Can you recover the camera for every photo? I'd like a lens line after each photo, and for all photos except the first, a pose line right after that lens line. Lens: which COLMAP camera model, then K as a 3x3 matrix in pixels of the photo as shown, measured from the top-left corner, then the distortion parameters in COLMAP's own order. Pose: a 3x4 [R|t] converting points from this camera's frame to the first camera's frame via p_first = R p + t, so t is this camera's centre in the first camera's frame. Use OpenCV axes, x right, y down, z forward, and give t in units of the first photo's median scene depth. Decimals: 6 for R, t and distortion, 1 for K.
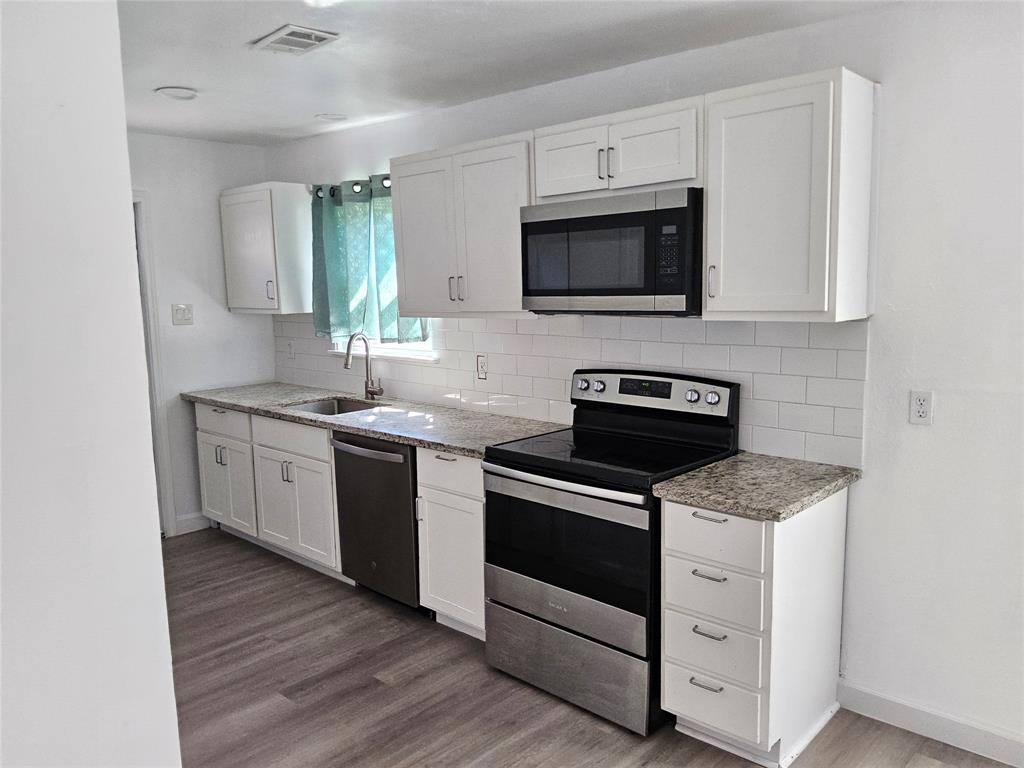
lens RADIAL K [[777.3, 0, 513.7], [0, 777.3, 383.4], [0, 0, 1]] dist [0.001024, -0.004432]
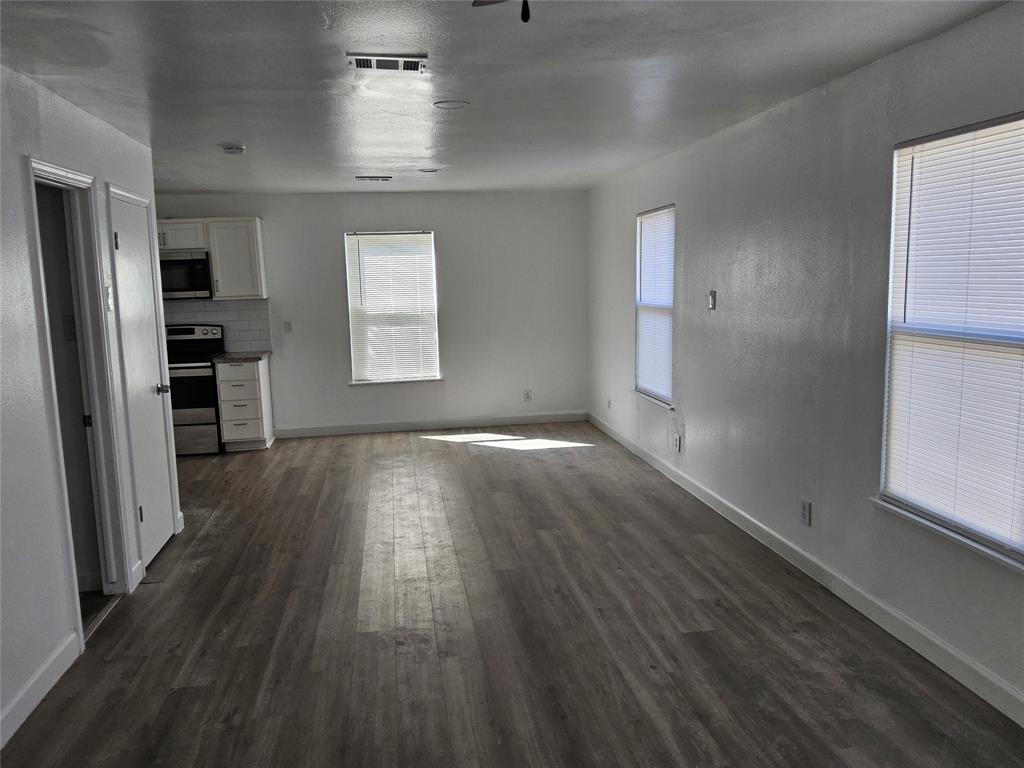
lens RADIAL K [[777.3, 0, 511.8], [0, 777.3, 385.3], [0, 0, 1]] dist [0.001024, -0.004432]
pose [[0.615607, -0.107793, 0.780647, -1.293973], [0.122992, 0.991604, 0.039932, 0.236677], [-0.778397, 0.071431, 0.623696, -1.509415]]
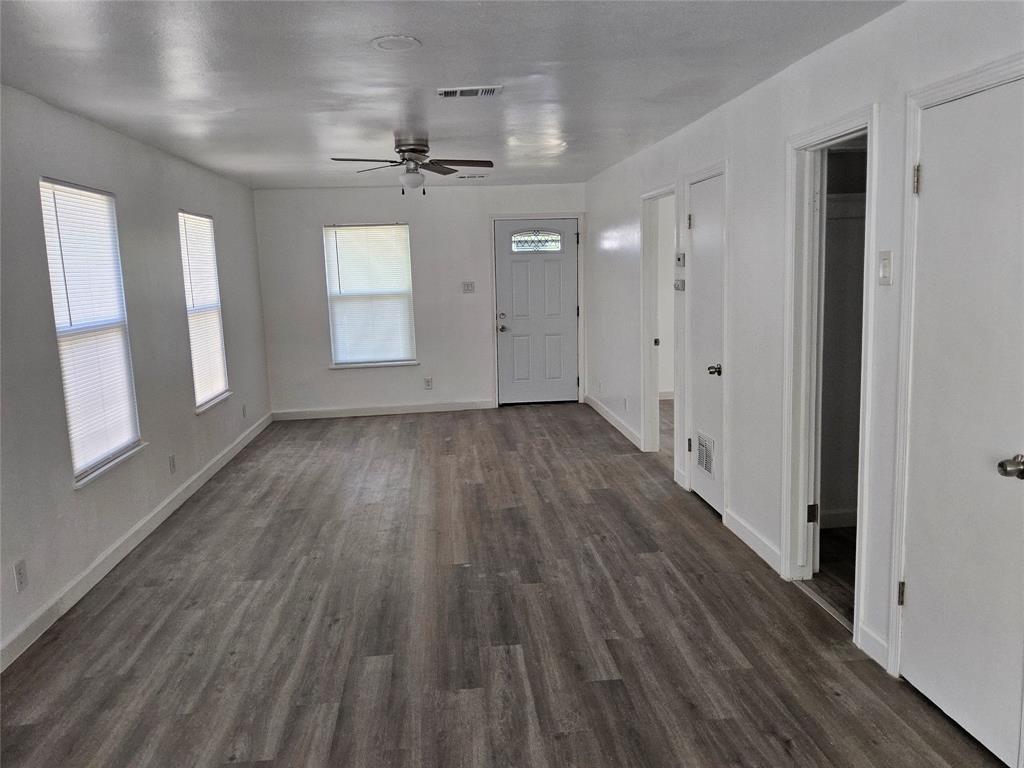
lens RADIAL K [[777.3, 0, 514.1], [0, 777.3, 383.0], [0, 0, 1]] dist [0.001024, -0.004432]
pose [[-0.656659, 0.151532, -0.738808, 3.394821], [-0.057816, 0.966611, 0.249642, -0.478515], [0.751969, 0.206645, -0.625972, 3.121028]]
